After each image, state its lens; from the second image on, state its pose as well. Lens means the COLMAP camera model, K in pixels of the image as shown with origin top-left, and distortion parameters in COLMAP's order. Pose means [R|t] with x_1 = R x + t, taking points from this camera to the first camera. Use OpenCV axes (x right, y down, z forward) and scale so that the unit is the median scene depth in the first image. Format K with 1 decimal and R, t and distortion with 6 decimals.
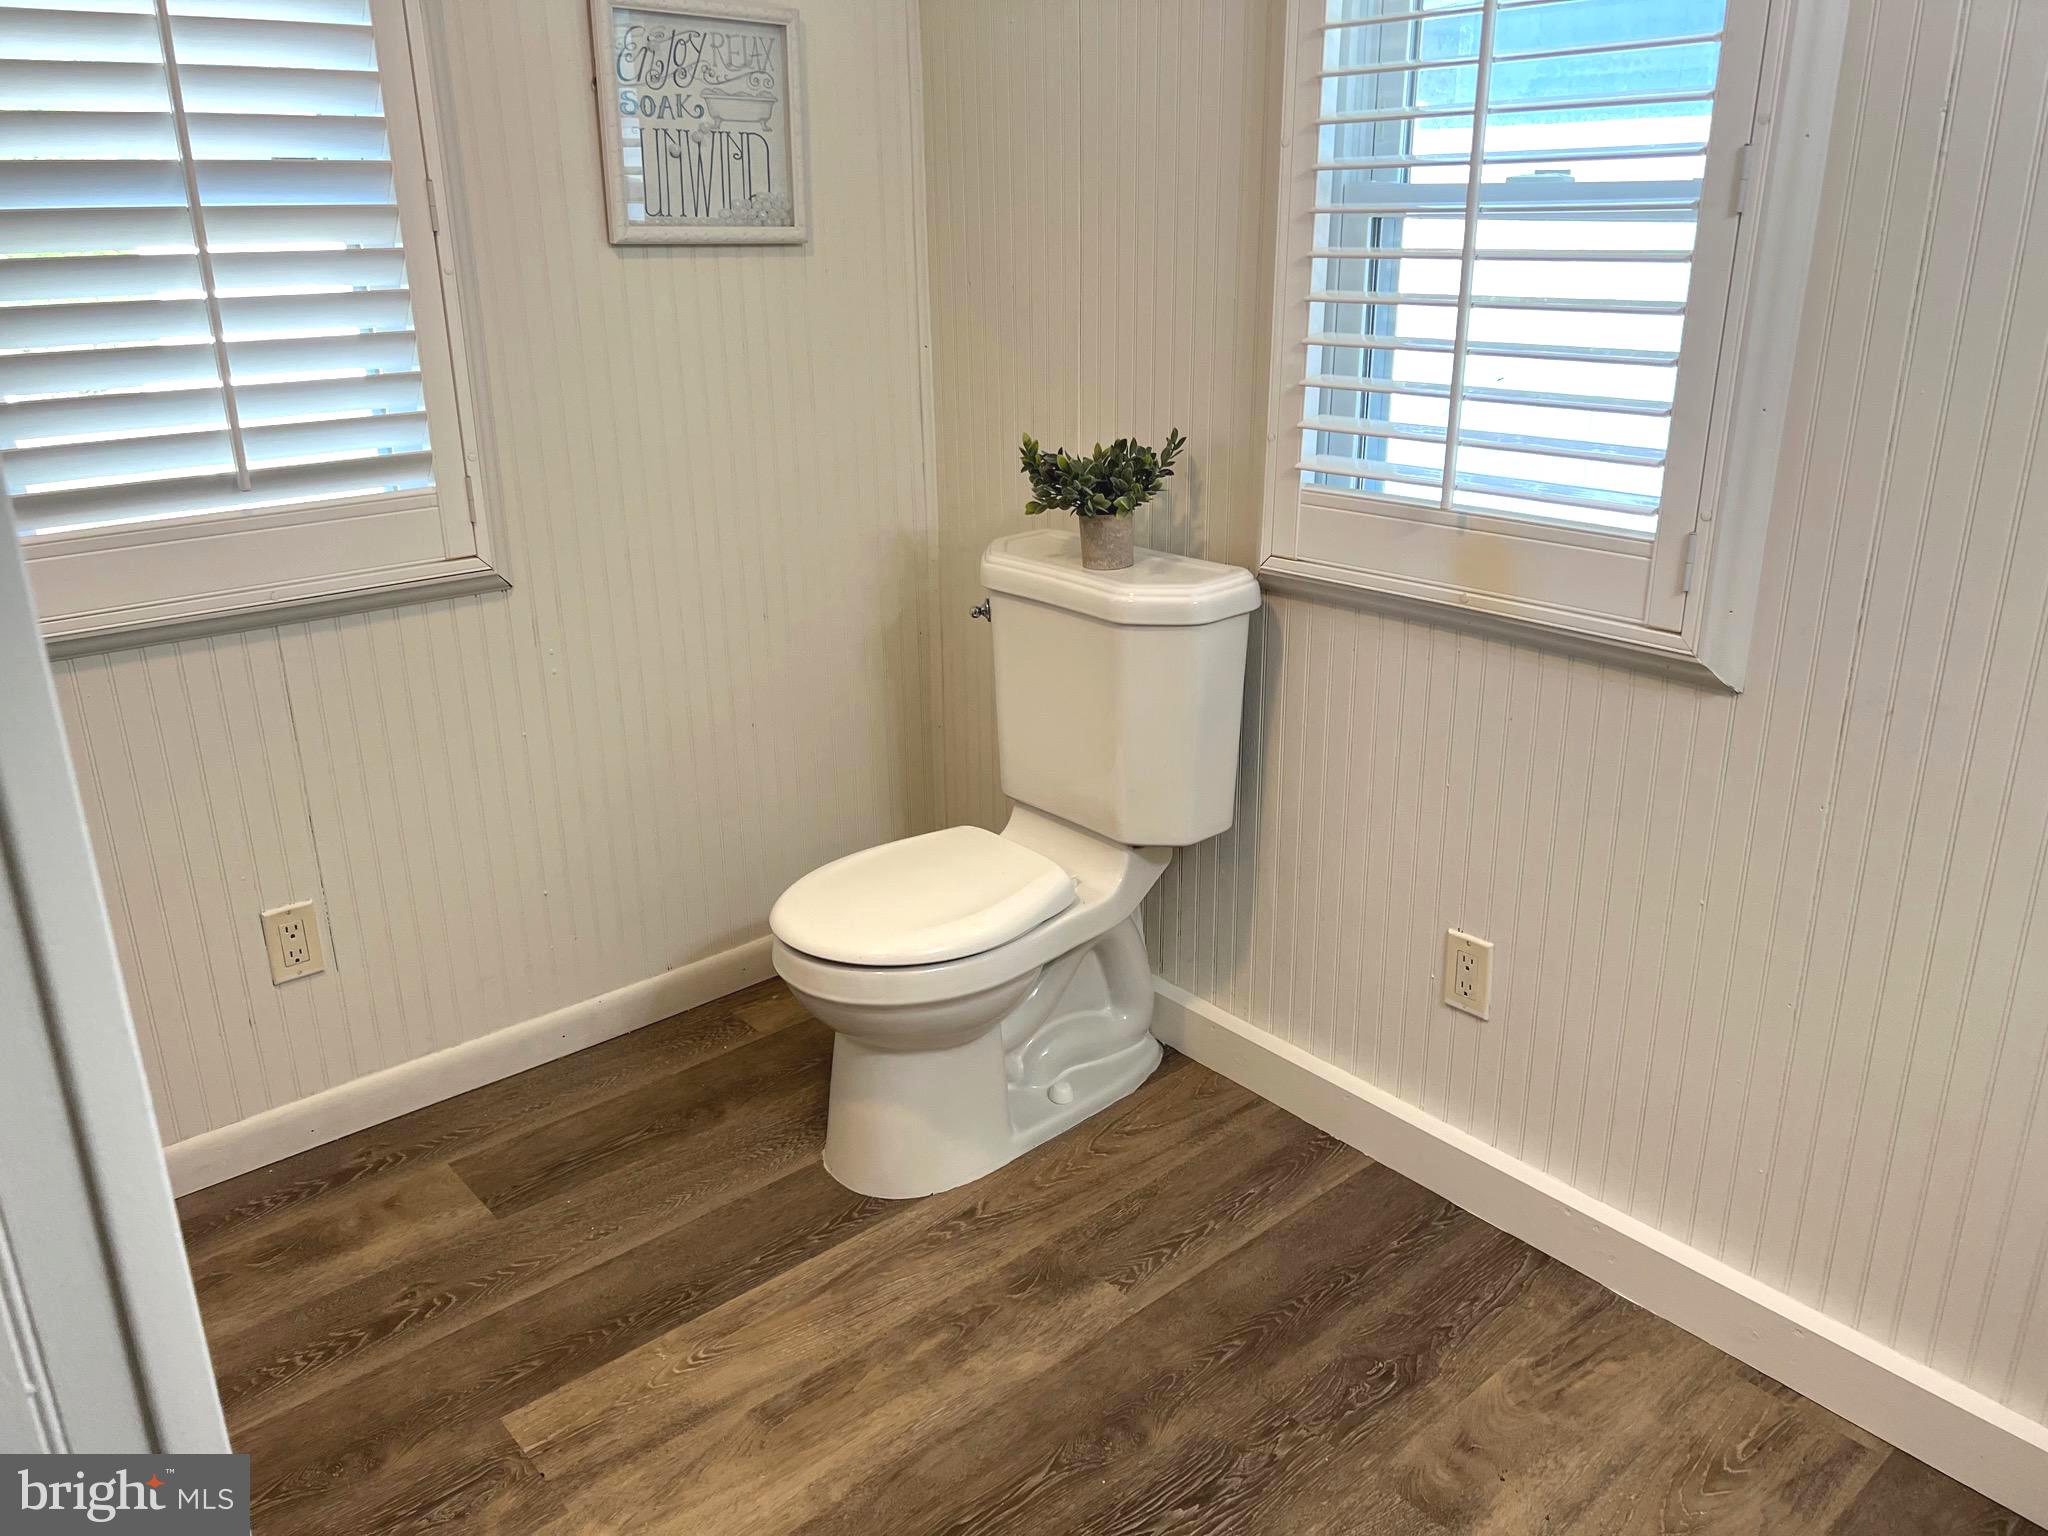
lens RADIAL K [[1529.4, 0, 1025.9], [0, 1529.4, 765.1], [0, 0, 1]] dist [-0.005005, -0.003059]
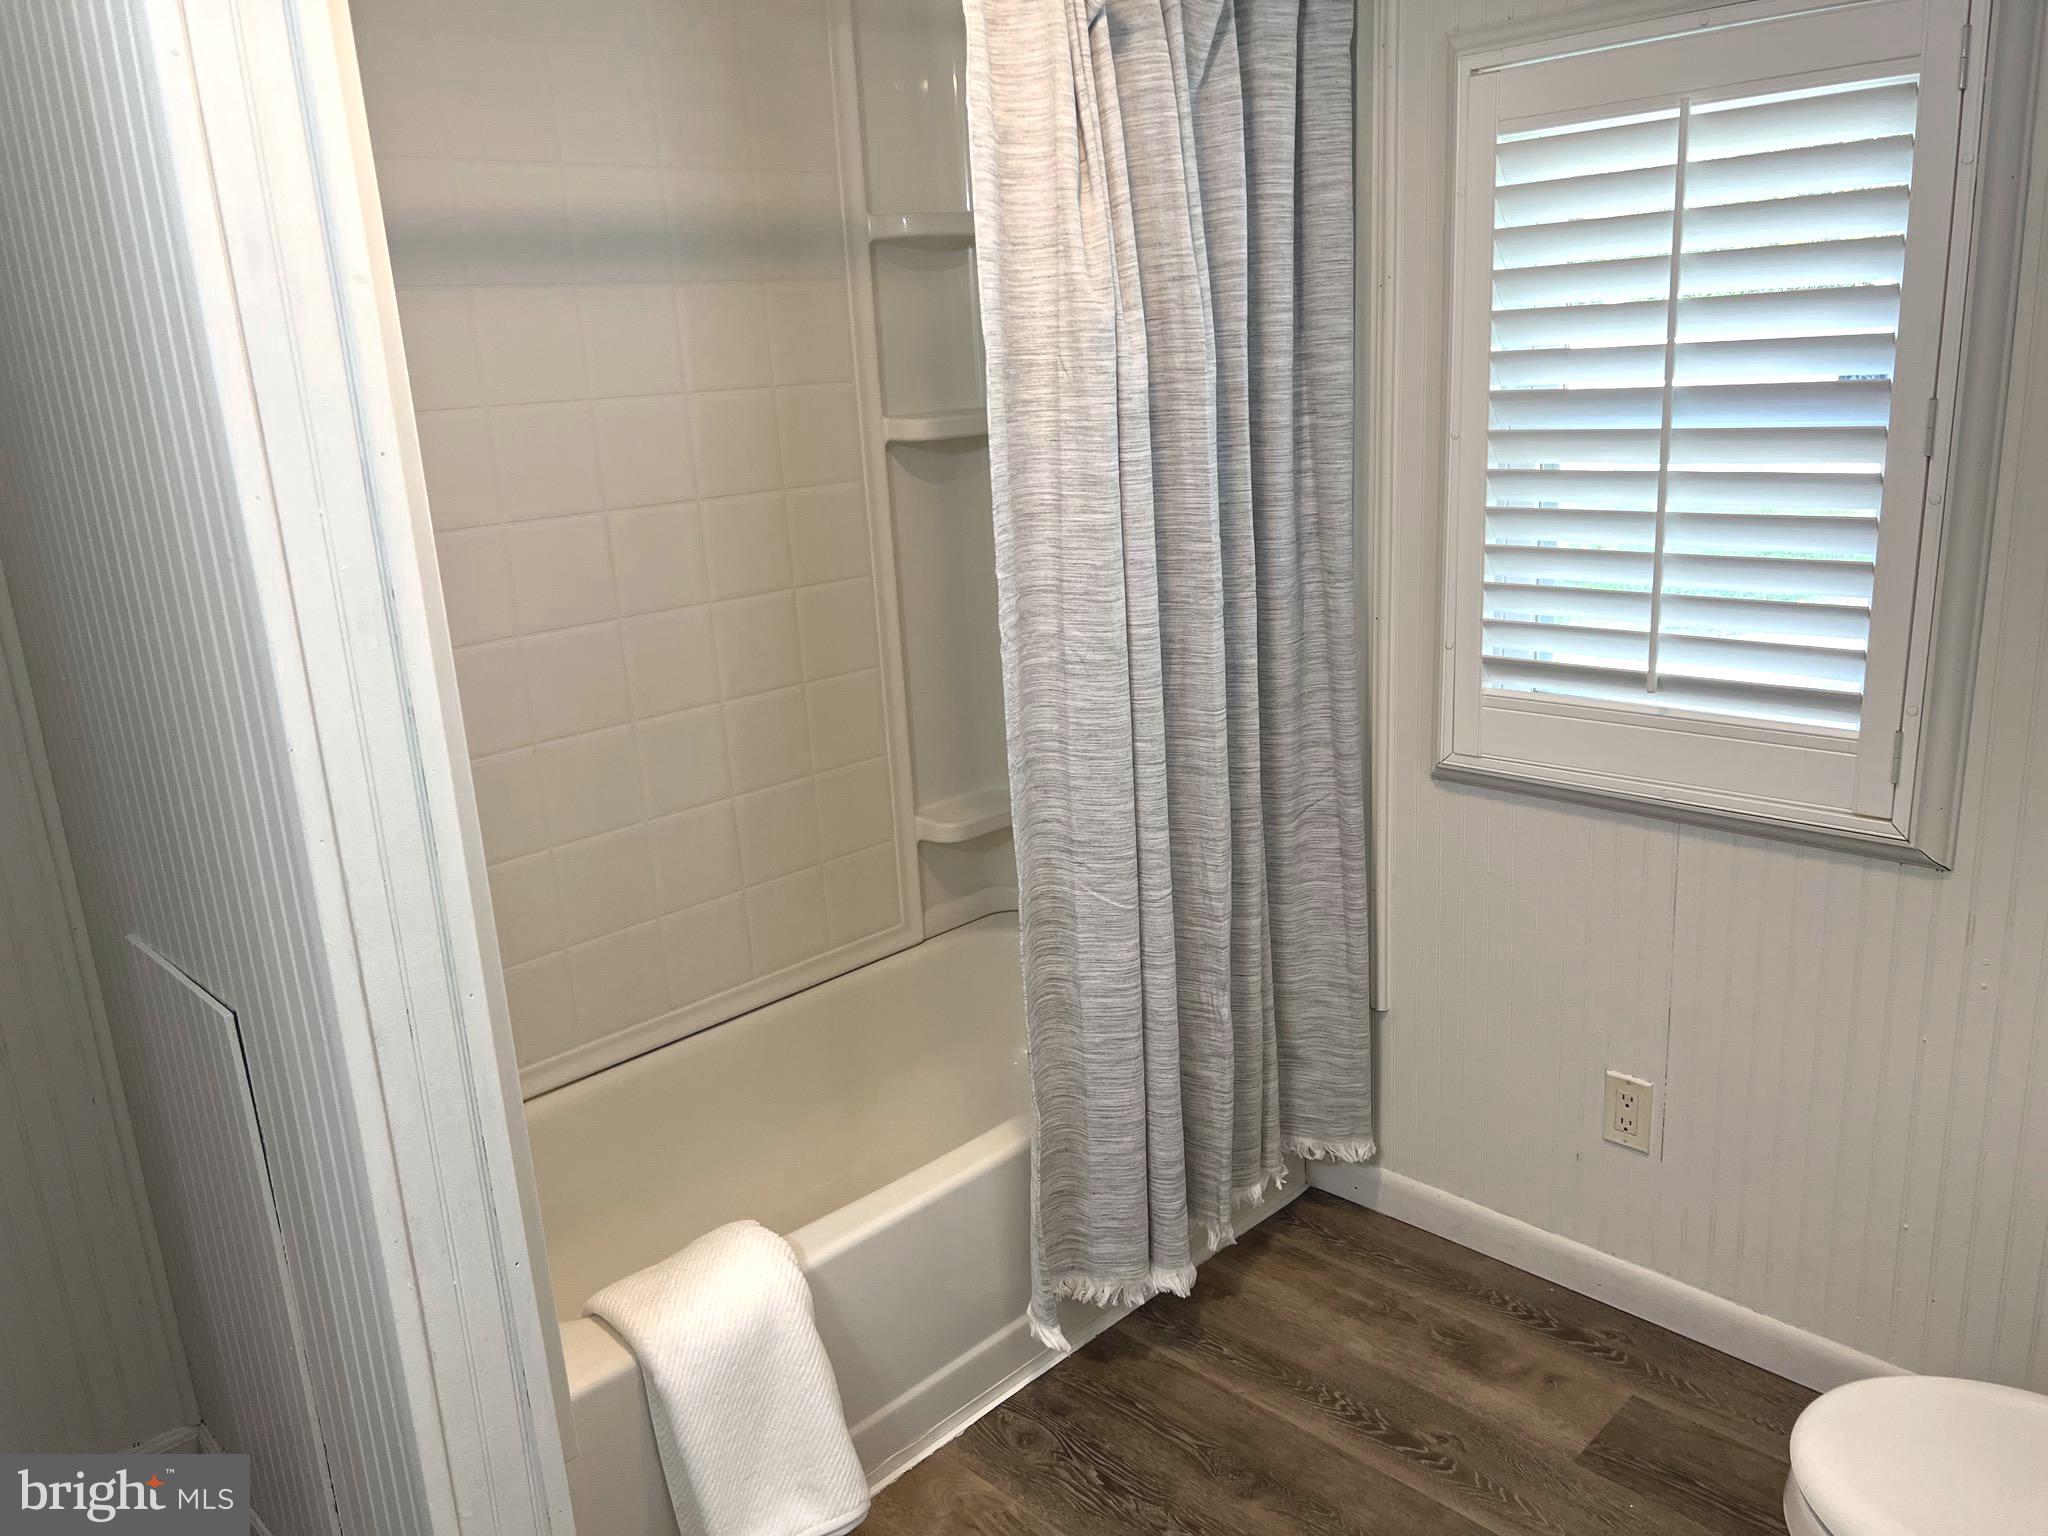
lens RADIAL K [[1529.4, 0, 1028.8], [0, 1529.4, 766.9], [0, 0, 1]] dist [-0.005005, -0.003059]
pose [[0.075618, 0.270235, -0.959820, 0.440922], [-0.298183, 0.924658, 0.236844, -0.235909], [0.951509, 0.268292, 0.150500, 0.425362]]
